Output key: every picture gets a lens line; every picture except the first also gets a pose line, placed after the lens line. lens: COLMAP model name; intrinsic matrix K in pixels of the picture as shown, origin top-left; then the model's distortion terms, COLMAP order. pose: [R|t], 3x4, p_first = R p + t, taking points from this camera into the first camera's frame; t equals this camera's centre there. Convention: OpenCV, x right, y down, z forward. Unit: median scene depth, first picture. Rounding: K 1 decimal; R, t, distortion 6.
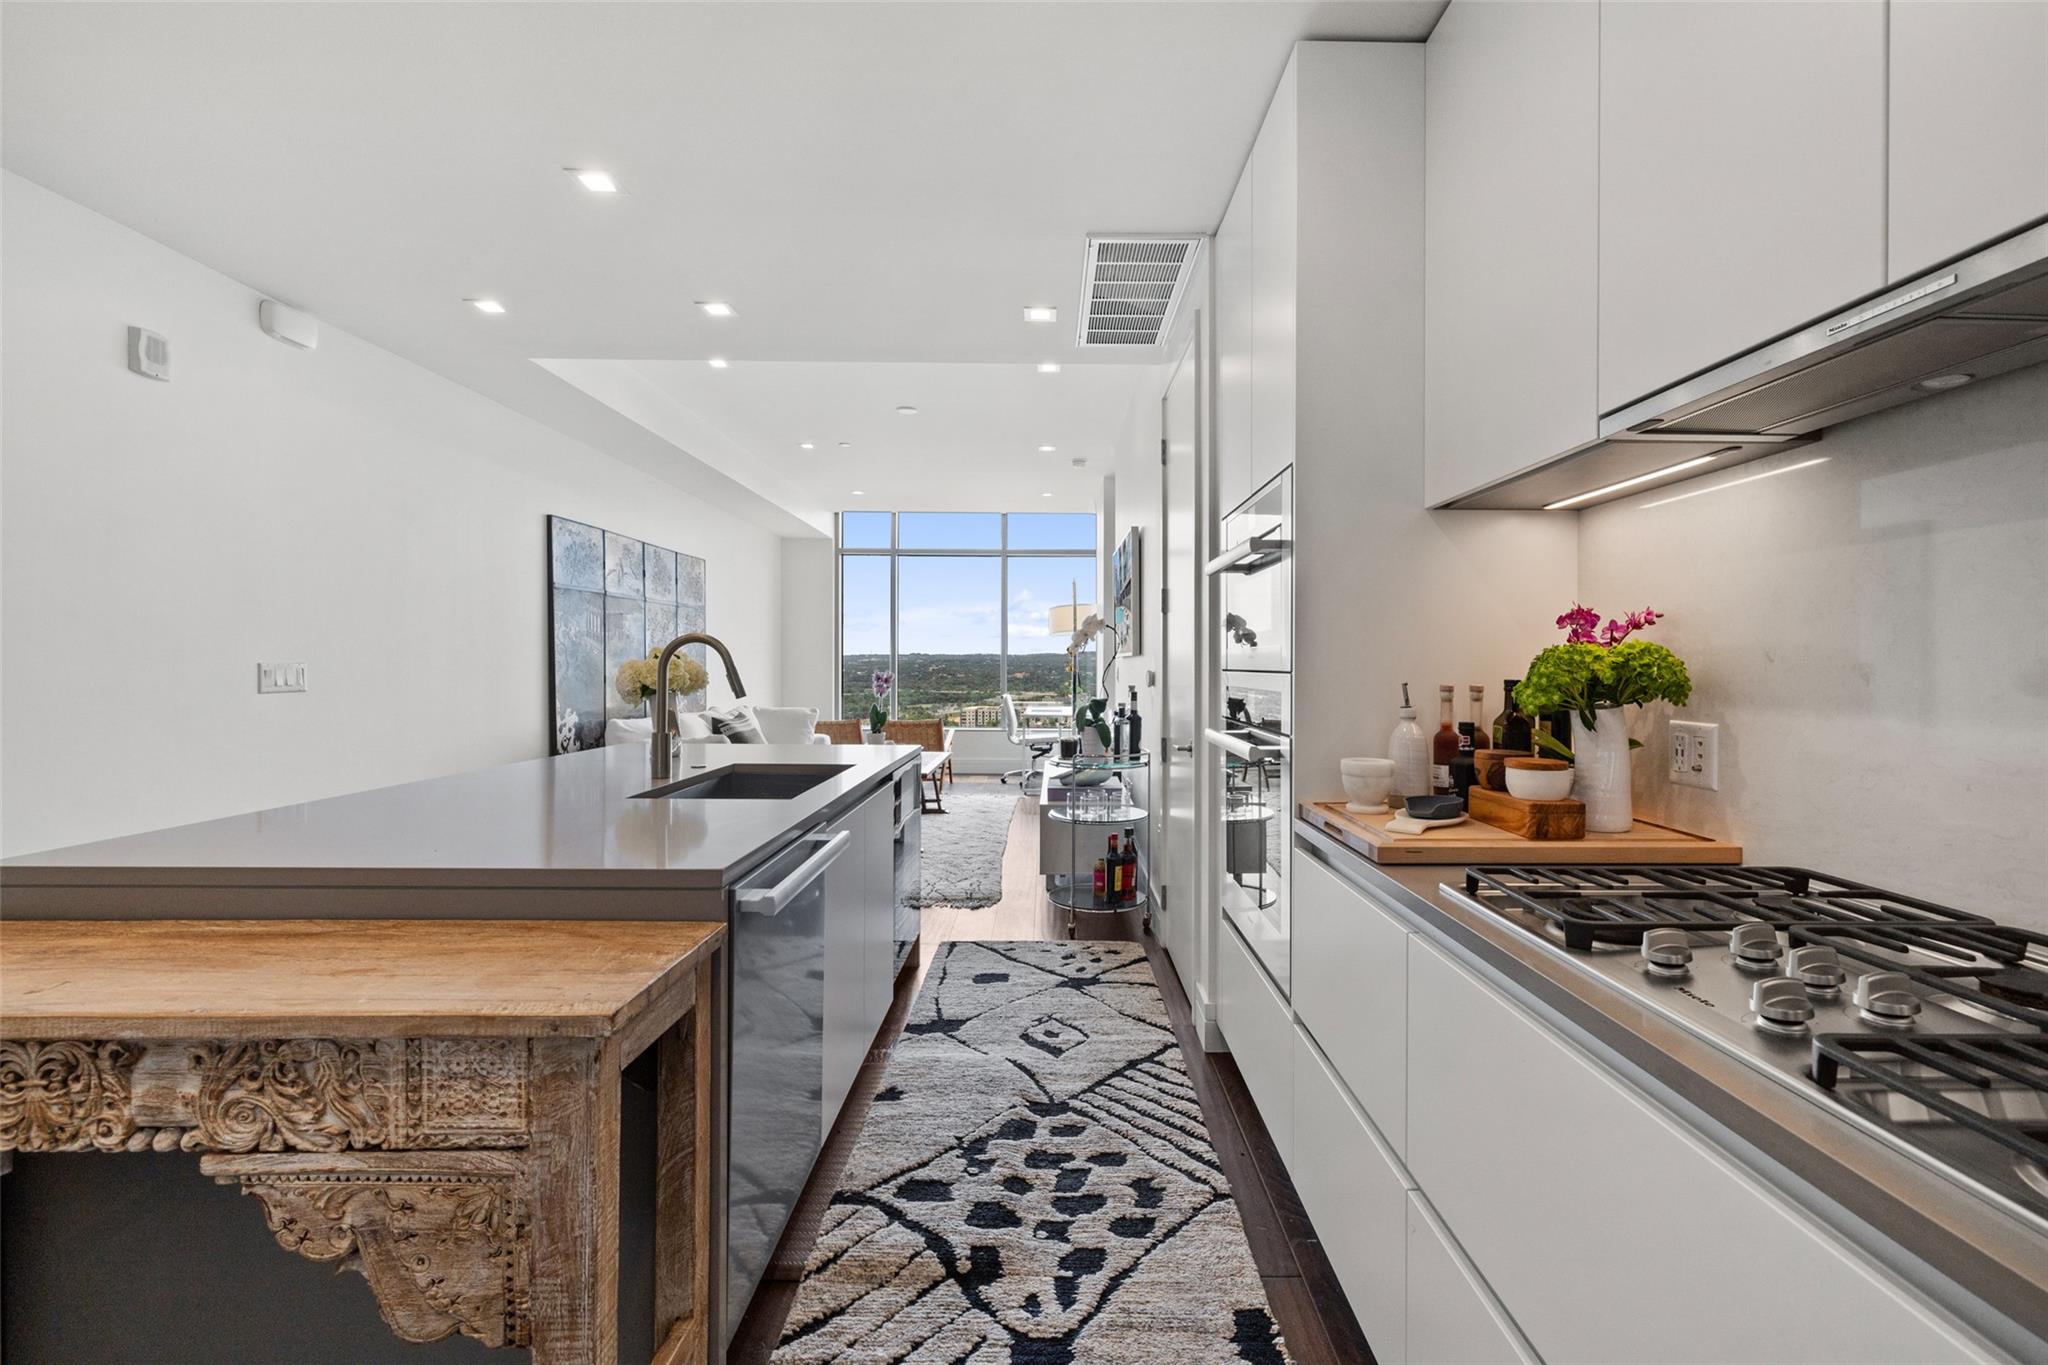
lens RADIAL K [[877.0, 0, 1059.4], [0, 877.0, 666.7], [0, 0, 1]] dist [0.000997, 0.000068]
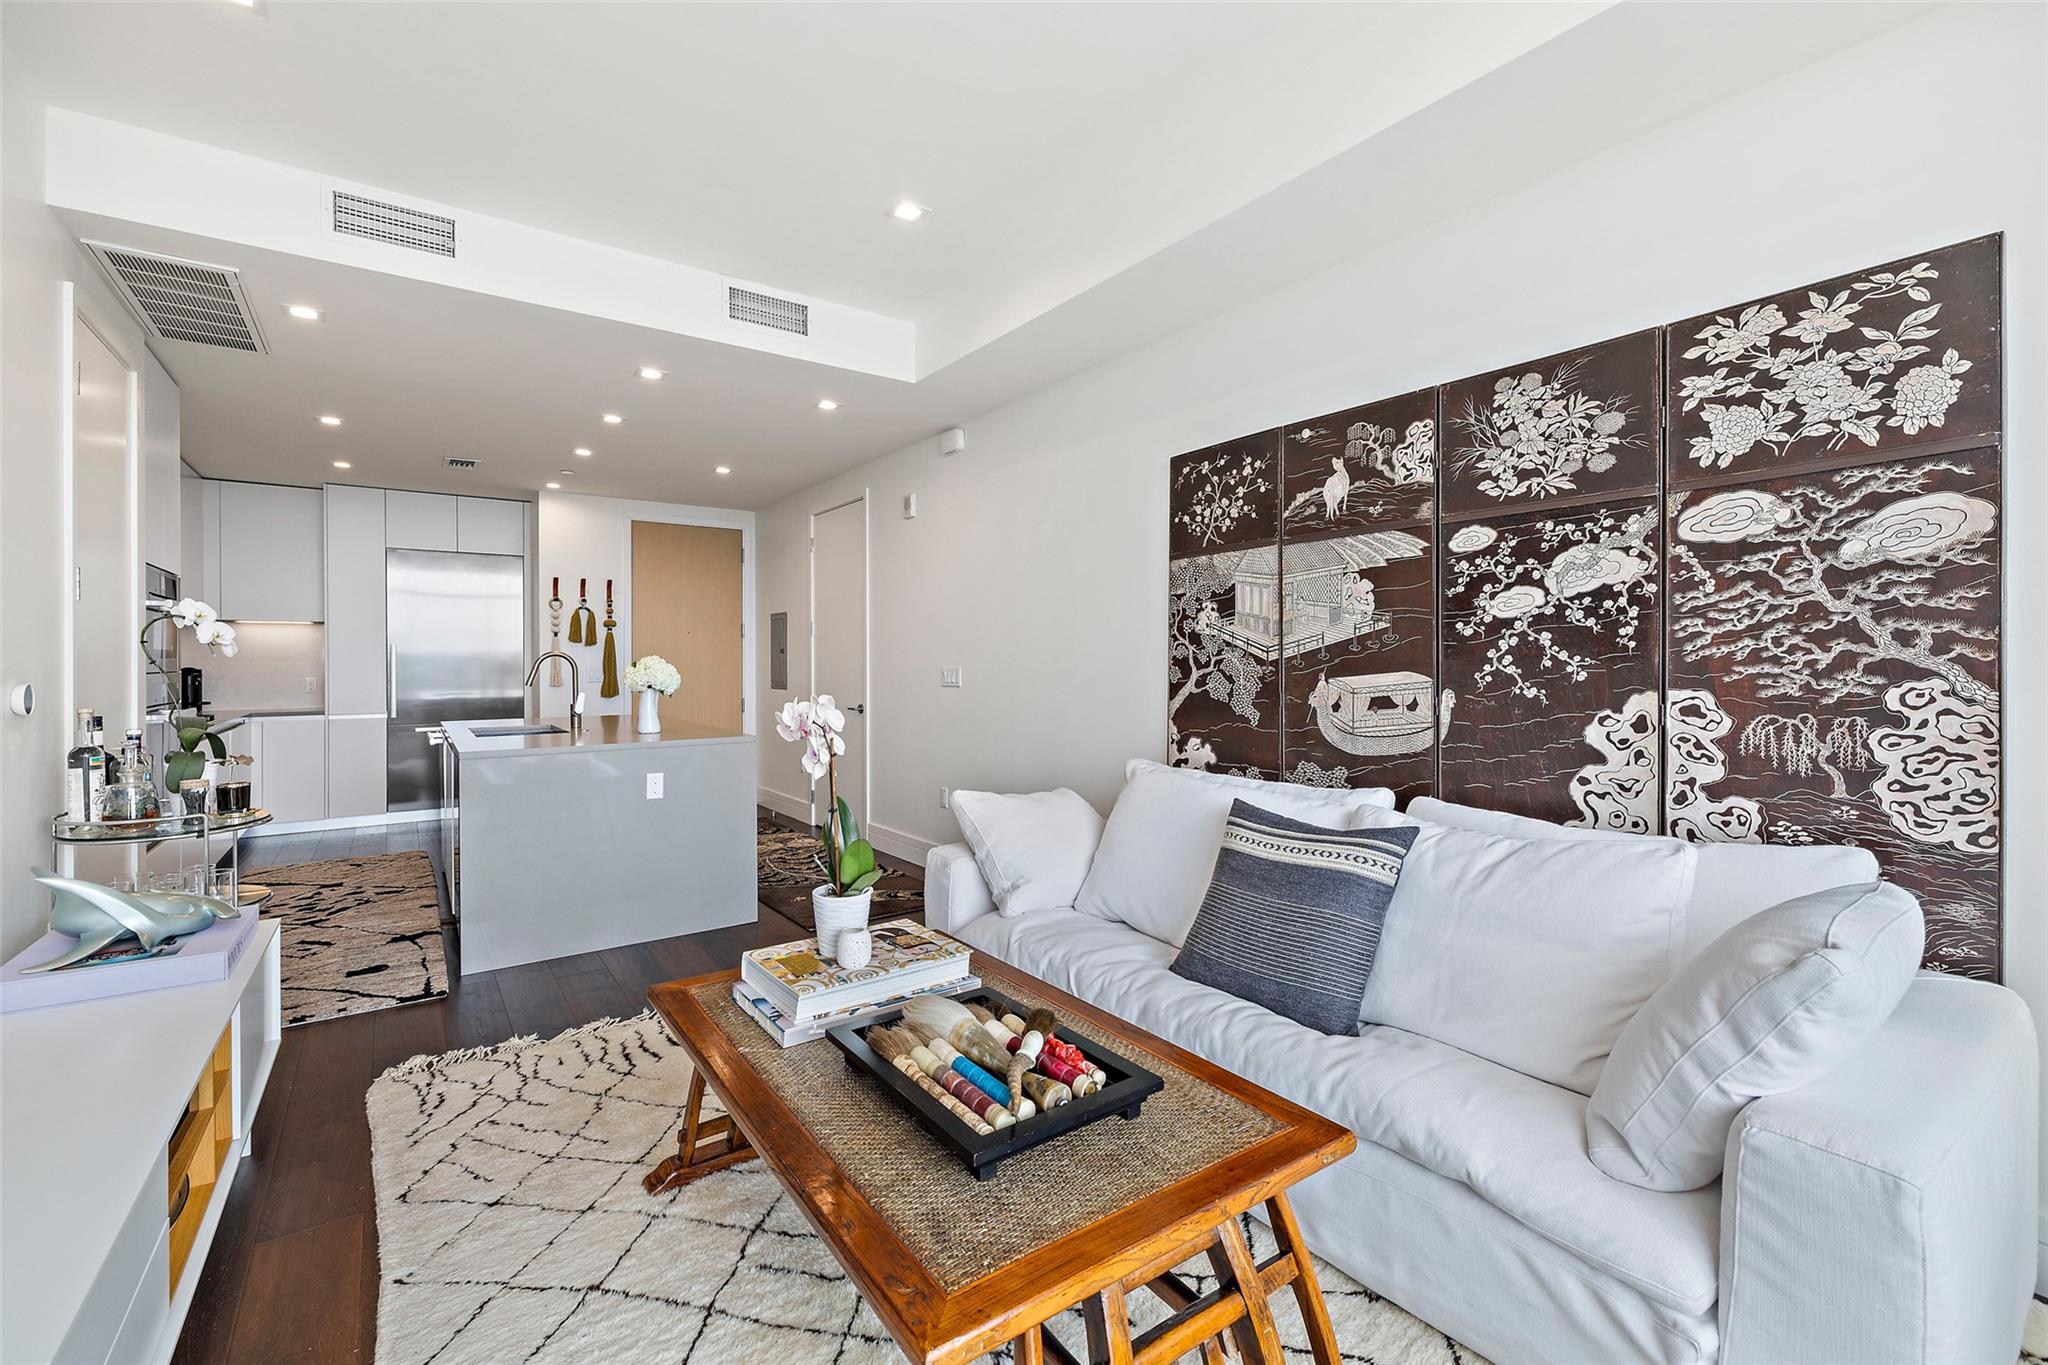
lens RADIAL K [[864.6, 0, 1019.7], [0, 864.6, 668.1], [0, 0, 1]] dist [0.000323, 0.000536]
pose [[-0.822190, 0.000185, -0.569213, -0.132411], [-0.004689, 0.999964, 0.007099, -0.014703], [0.569193, 0.008506, -0.822160, 2.311960]]
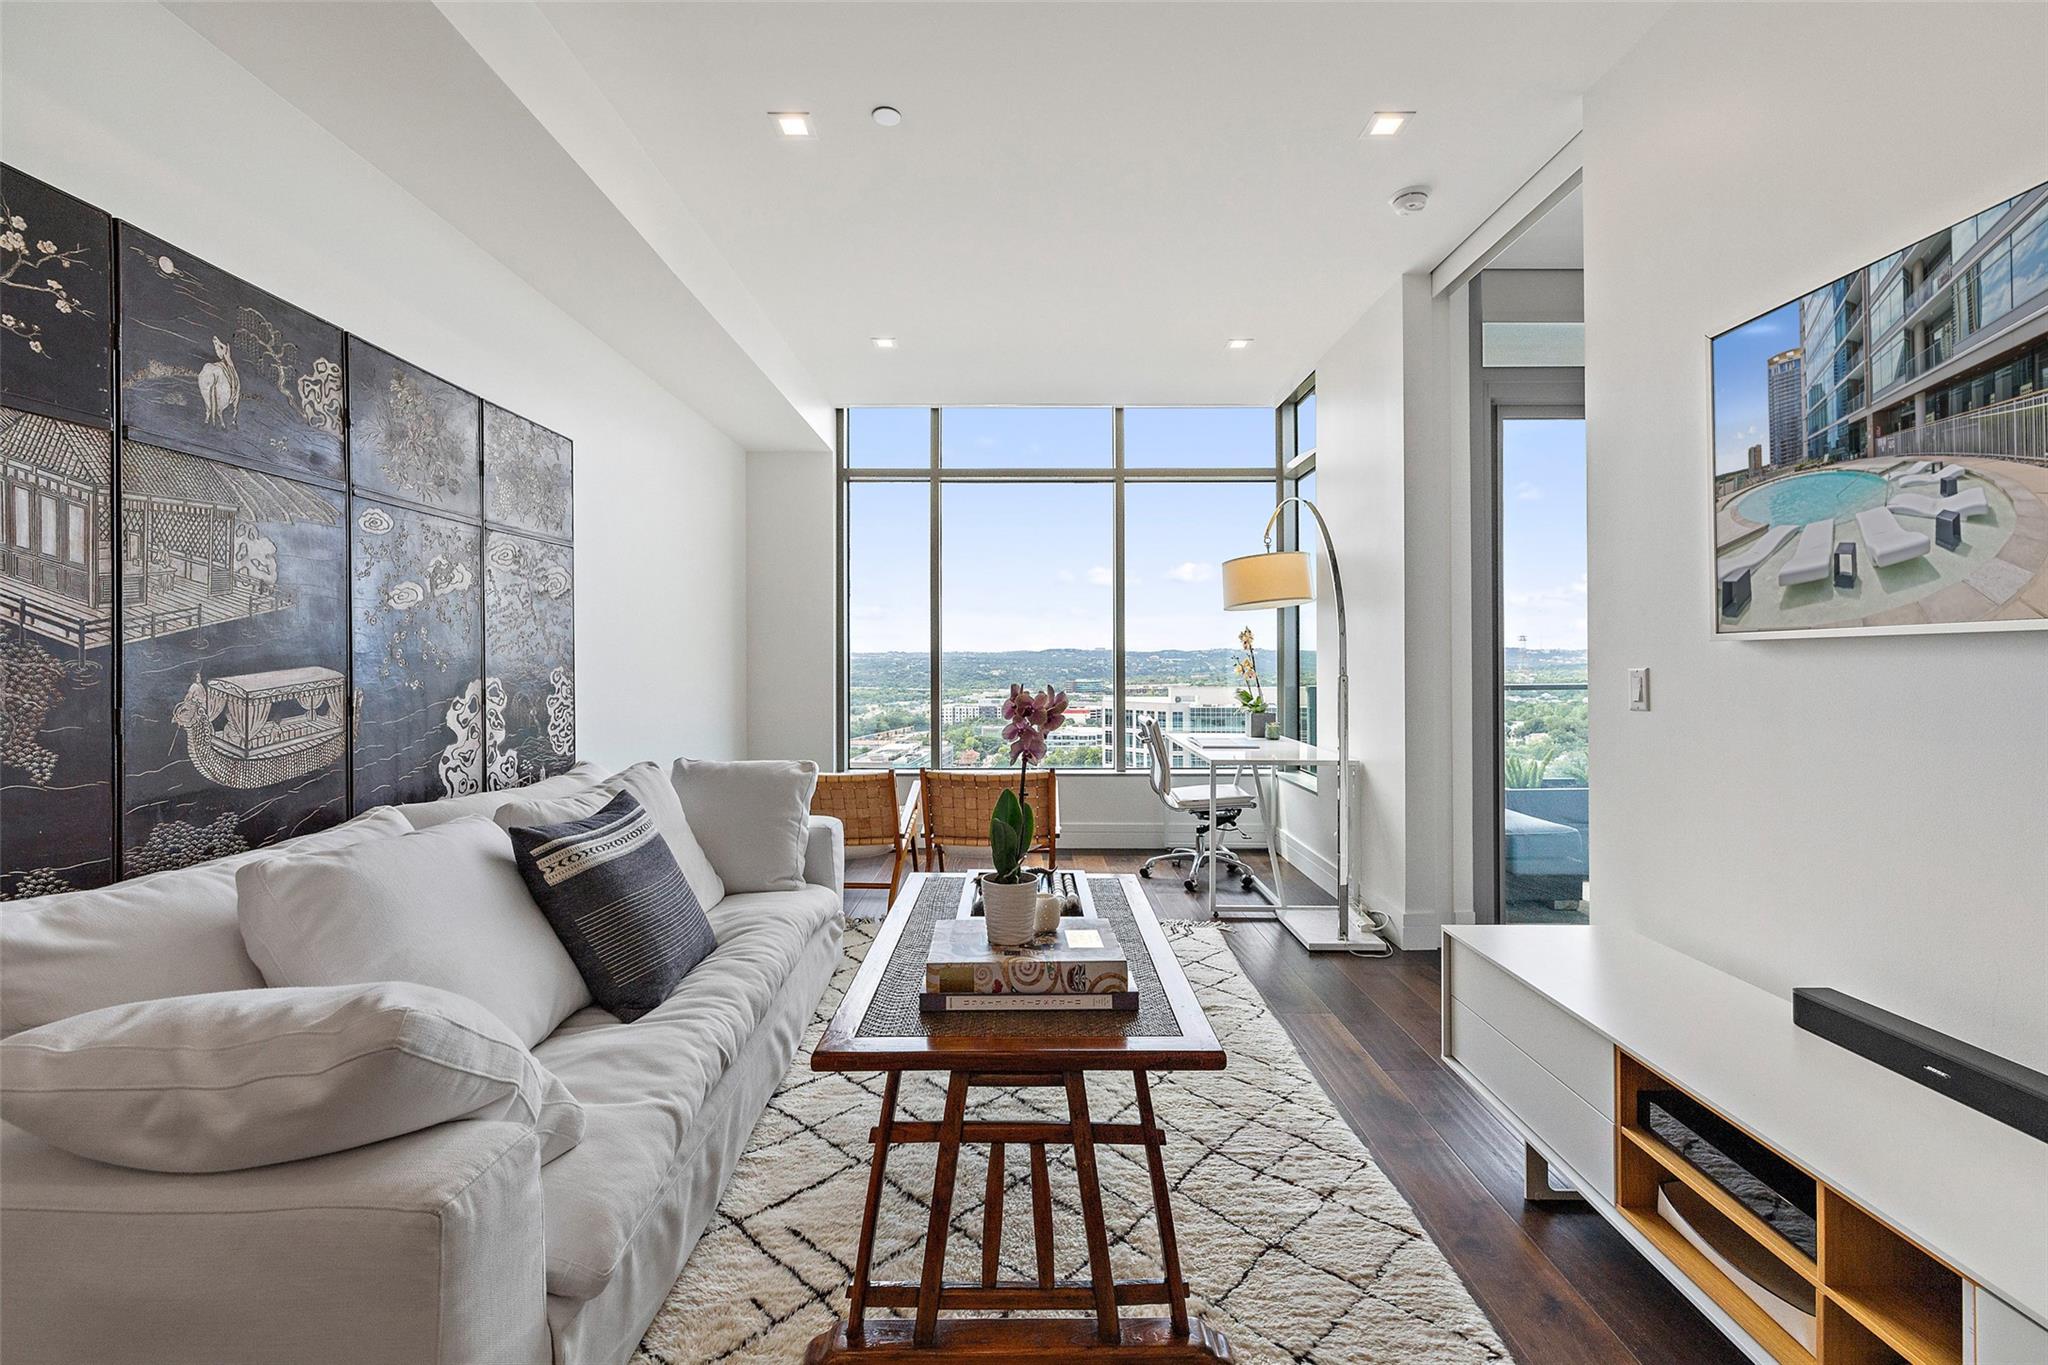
lens RADIAL K [[863.4, 0, 1023.1], [0, 863.4, 657.5], [0, 0, 1]] dist [-0.000282, 0.000114]
pose [[0.999888, -0.006711, -0.013390, -0.358400], [0.006609, 0.999949, -0.007660, -0.005660], [0.013440, 0.007571, 0.999881, 1.221254]]
